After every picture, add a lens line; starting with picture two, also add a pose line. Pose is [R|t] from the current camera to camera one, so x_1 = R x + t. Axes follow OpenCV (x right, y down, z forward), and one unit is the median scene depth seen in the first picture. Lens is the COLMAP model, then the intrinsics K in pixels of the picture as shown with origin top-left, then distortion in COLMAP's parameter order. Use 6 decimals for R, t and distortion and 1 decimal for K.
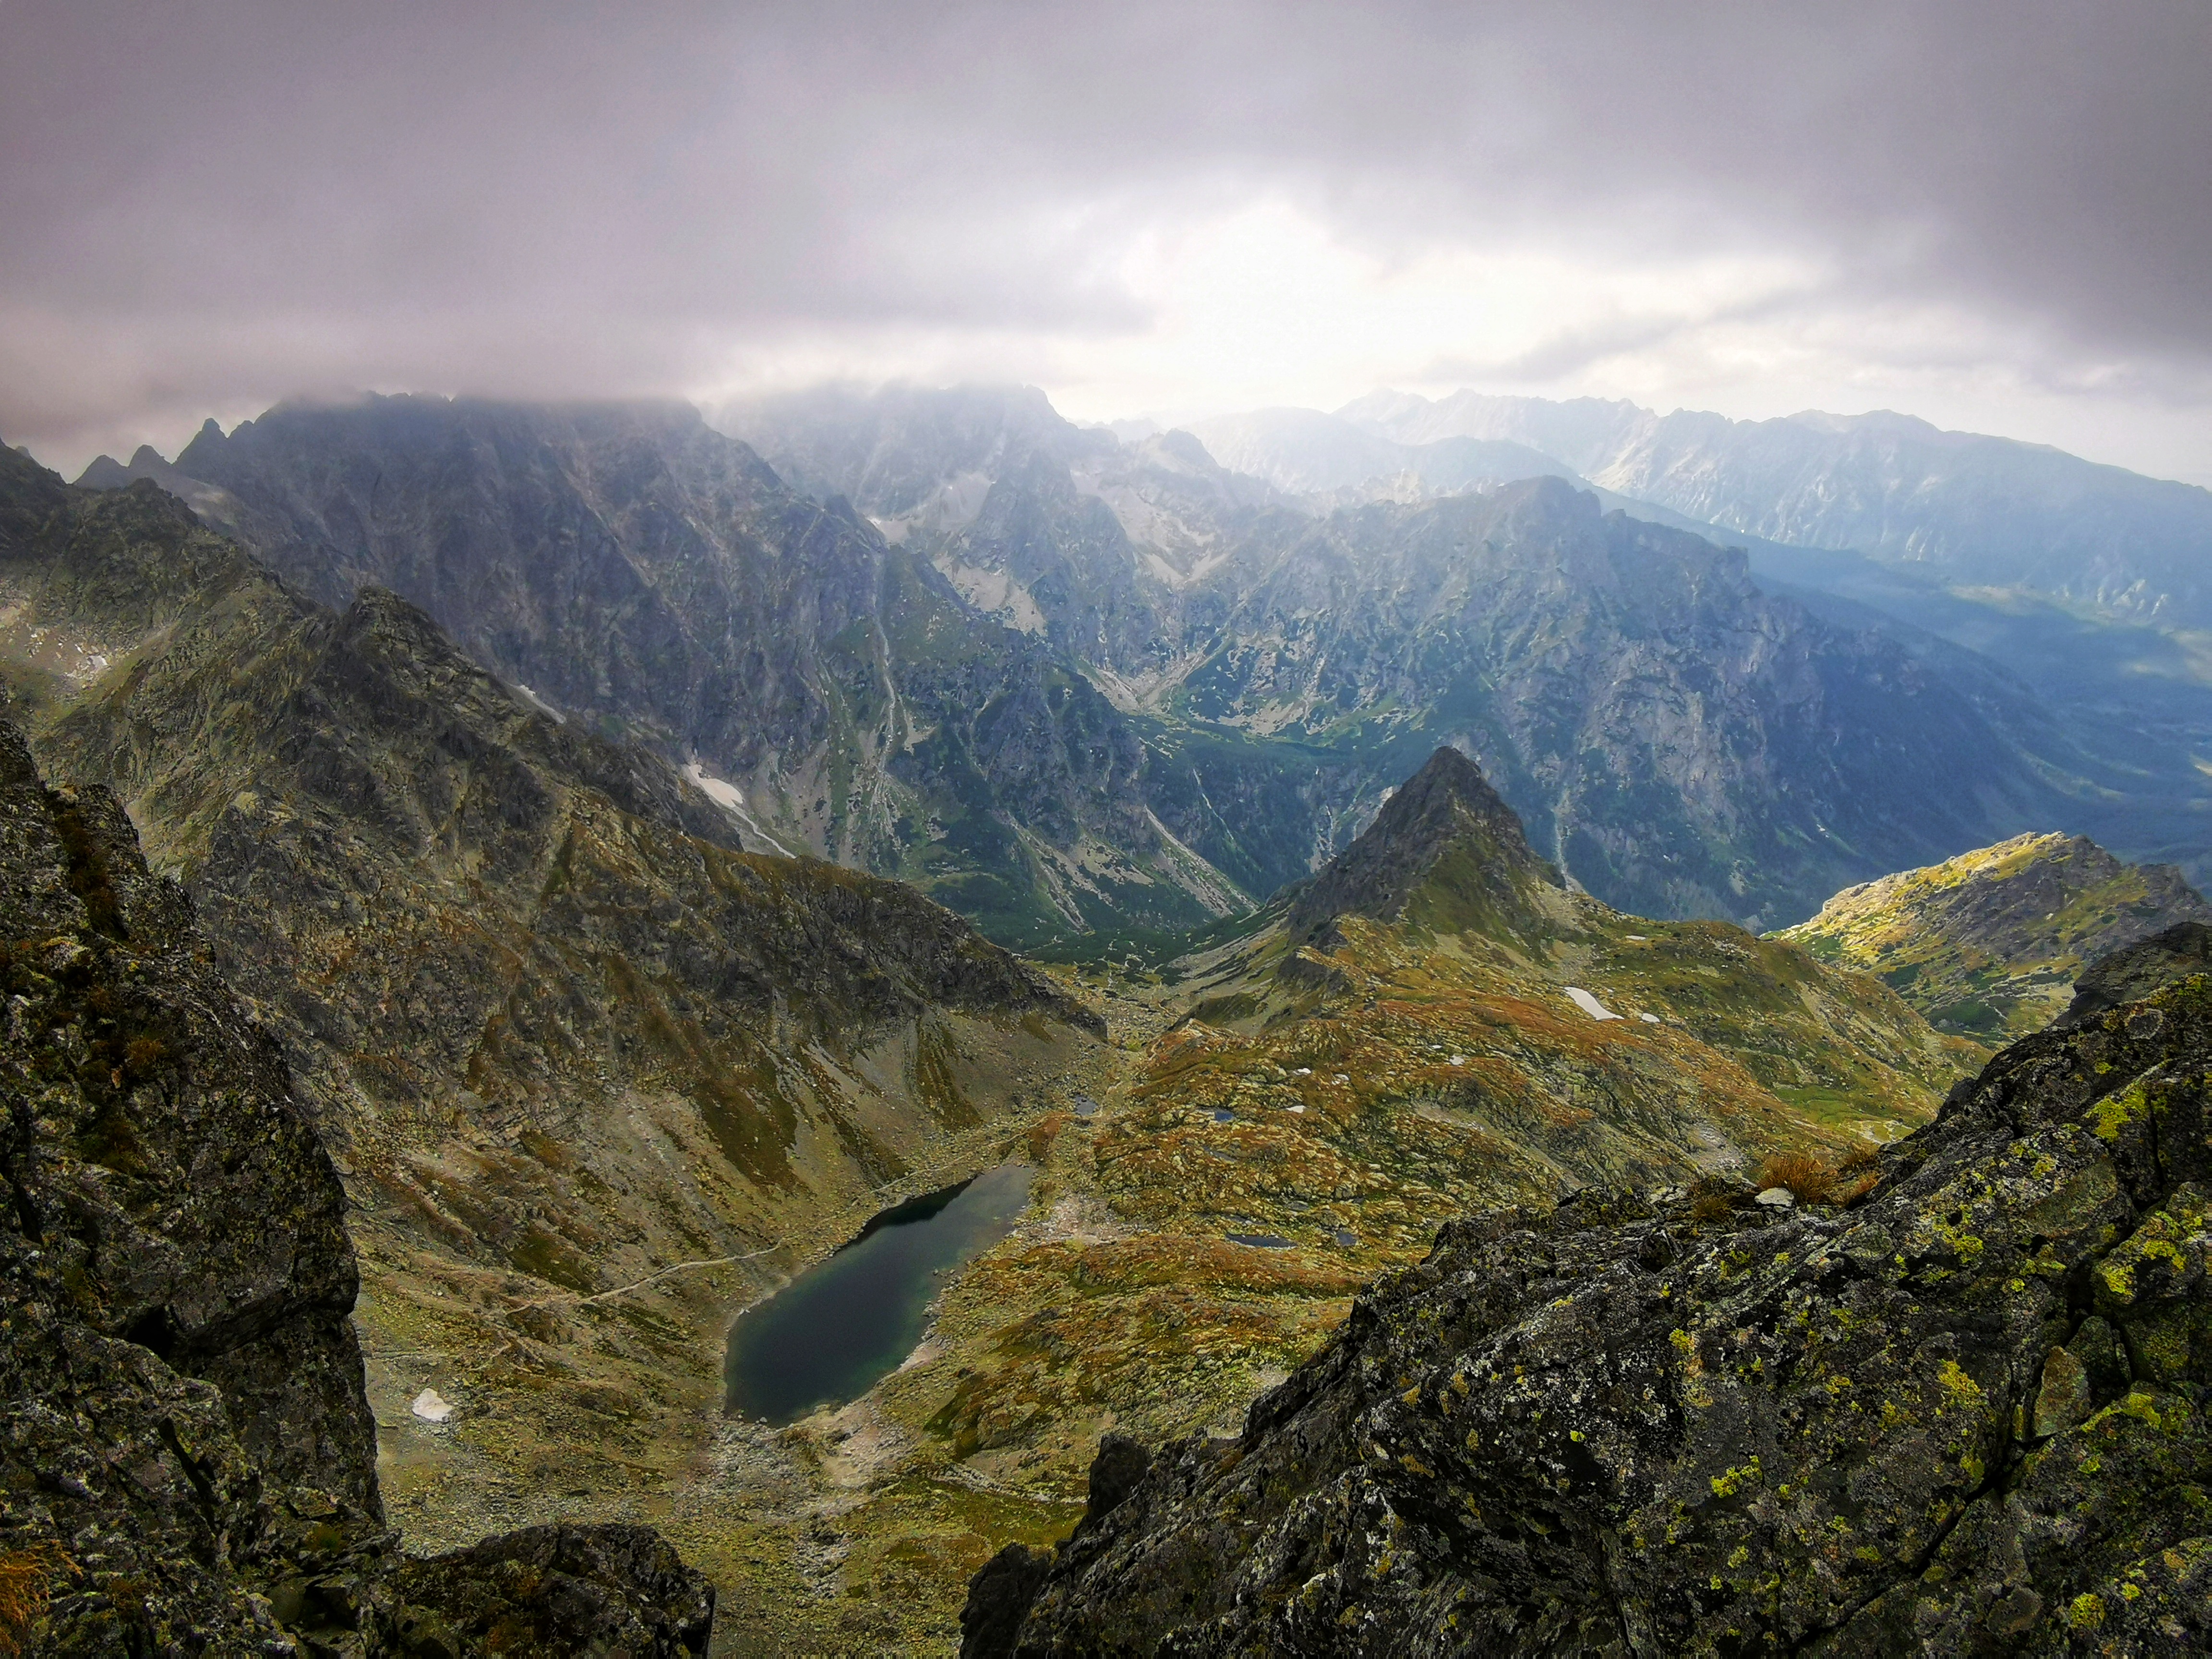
lens RADIAL K [[1275.8, 0, 1106.2], [0, 1275.8, 824.1], [0, 0, 1]] dist [-0.004948, -0.002083]
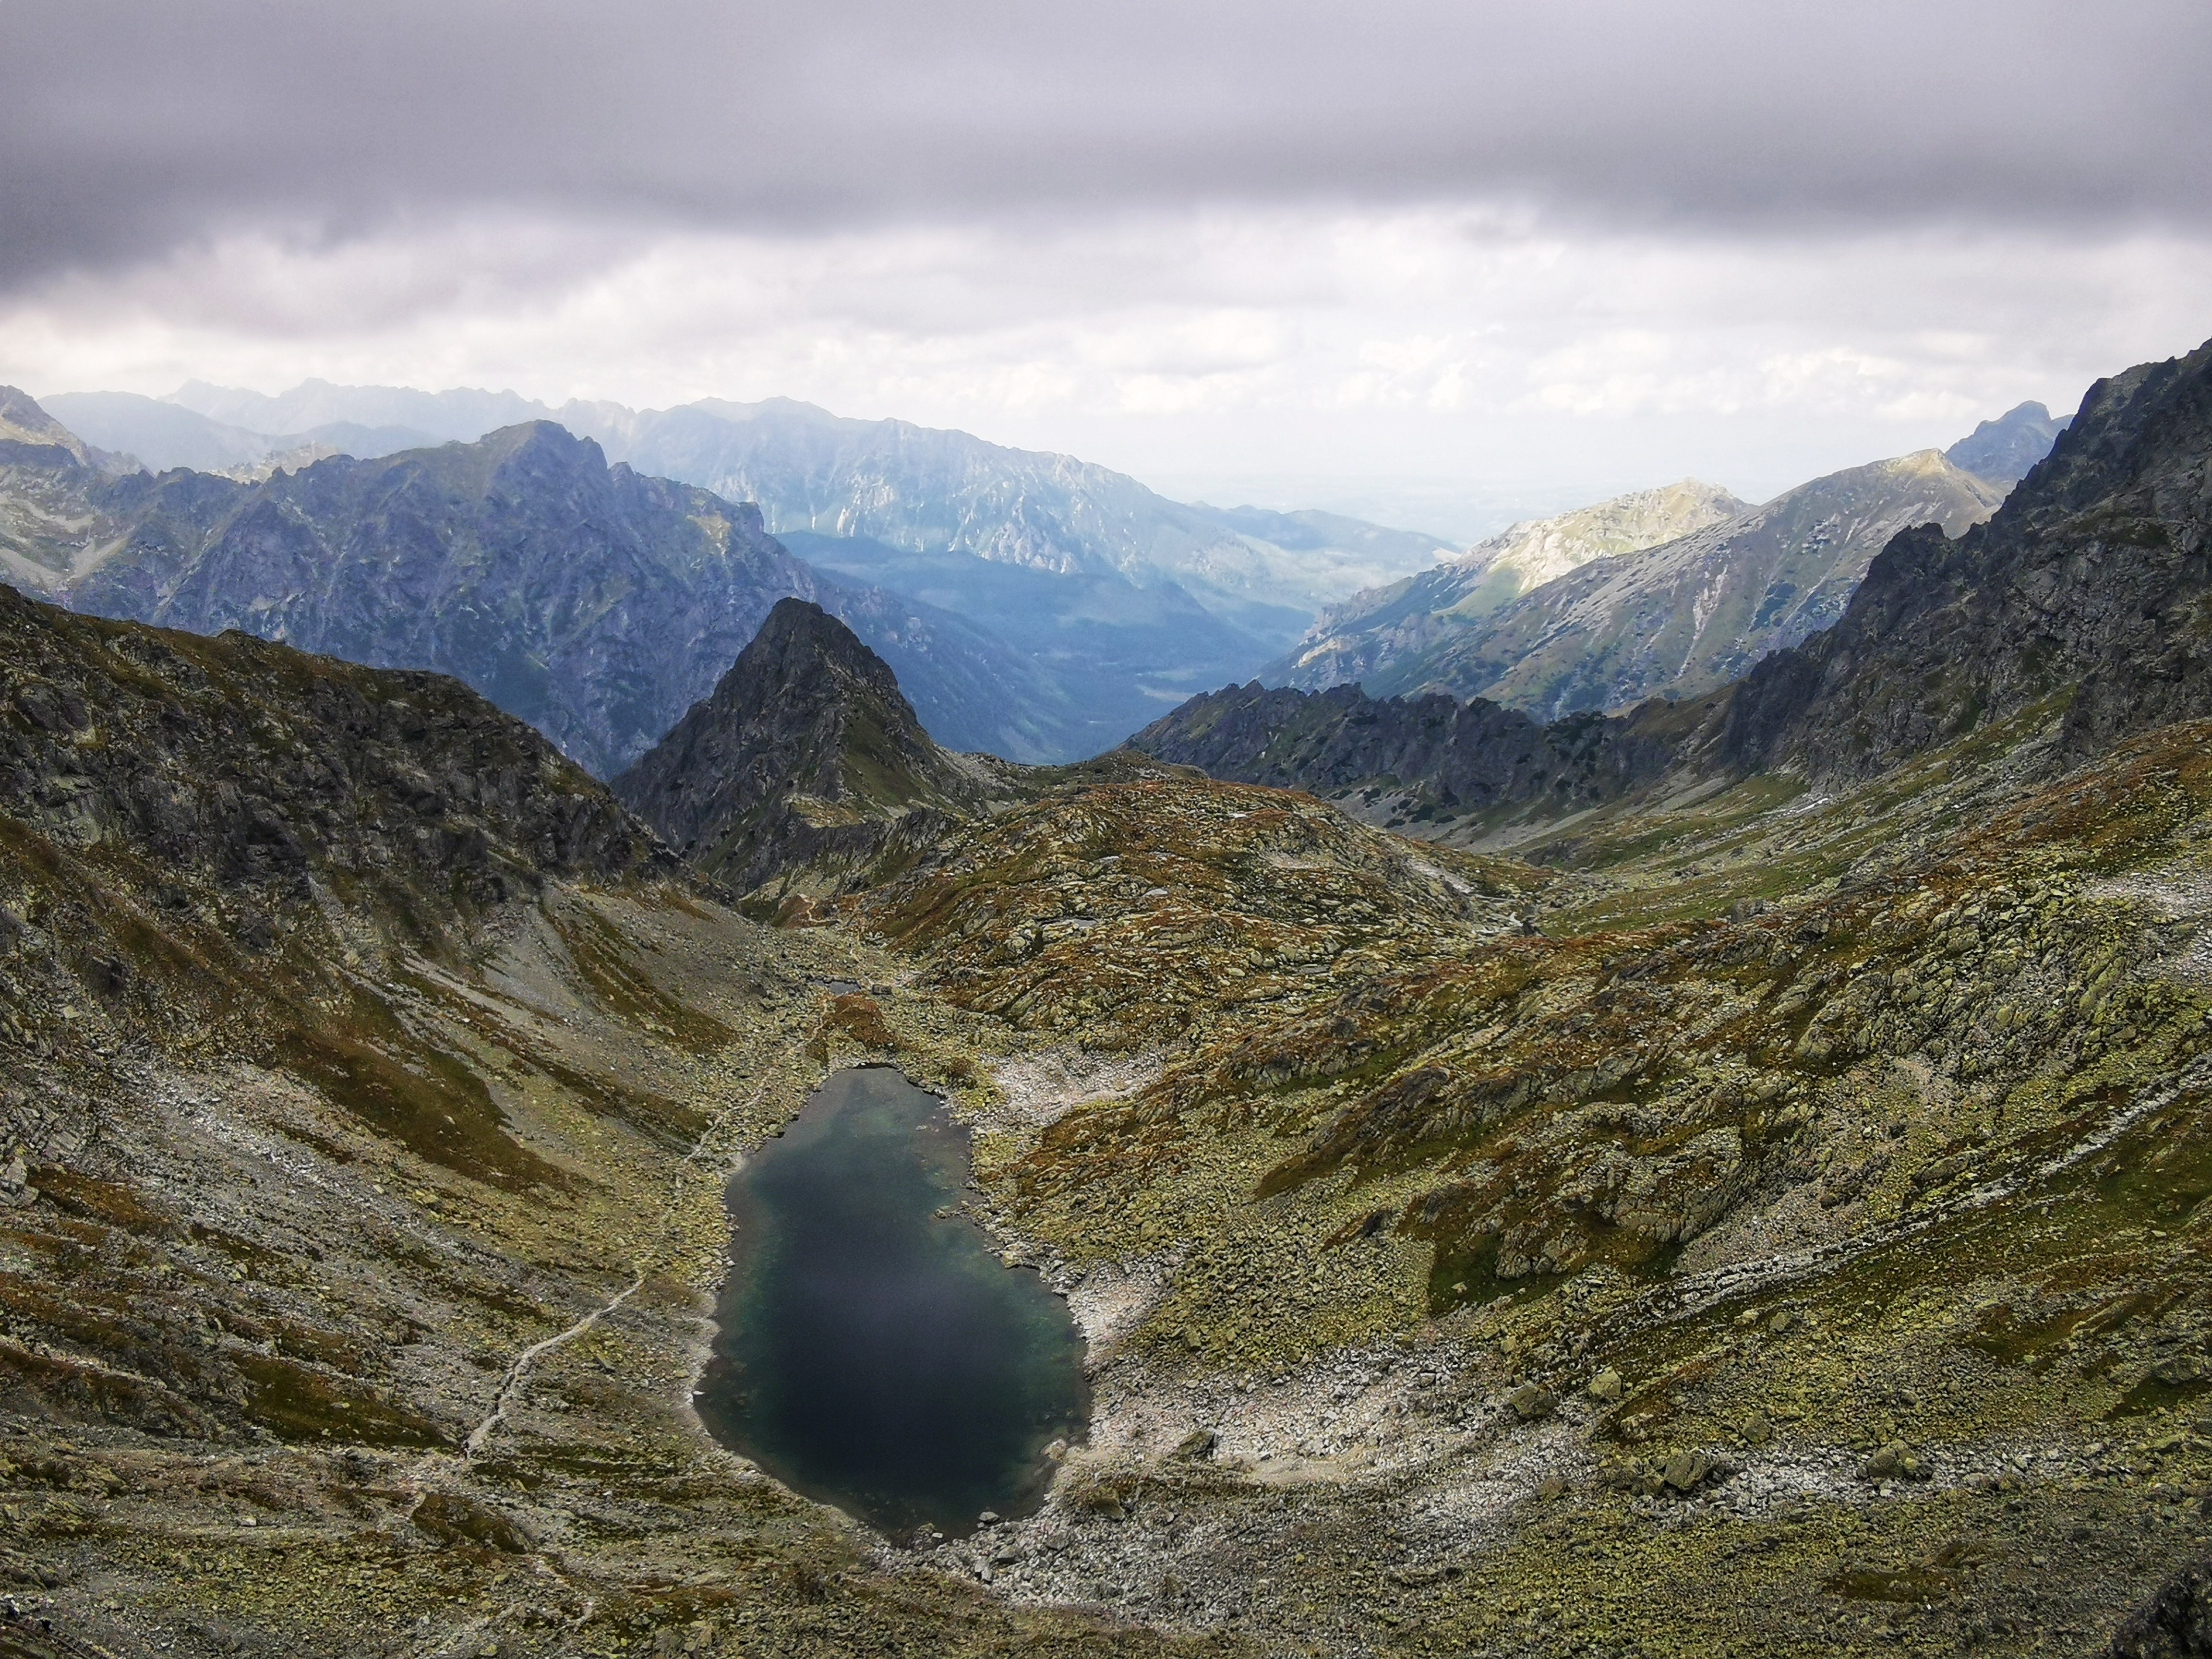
lens RADIAL K [[1518.2, 0, 1110.0], [0, 1518.2, 836.4], [0, 0, 1]] dist [-0.047581, -0.010442]
pose [[0.773350, -0.174000, 0.609634, -0.336563], [0.176800, 0.982642, 0.056184, 0.128980], [-0.608828, 0.064333, 0.790690, 0.333247]]
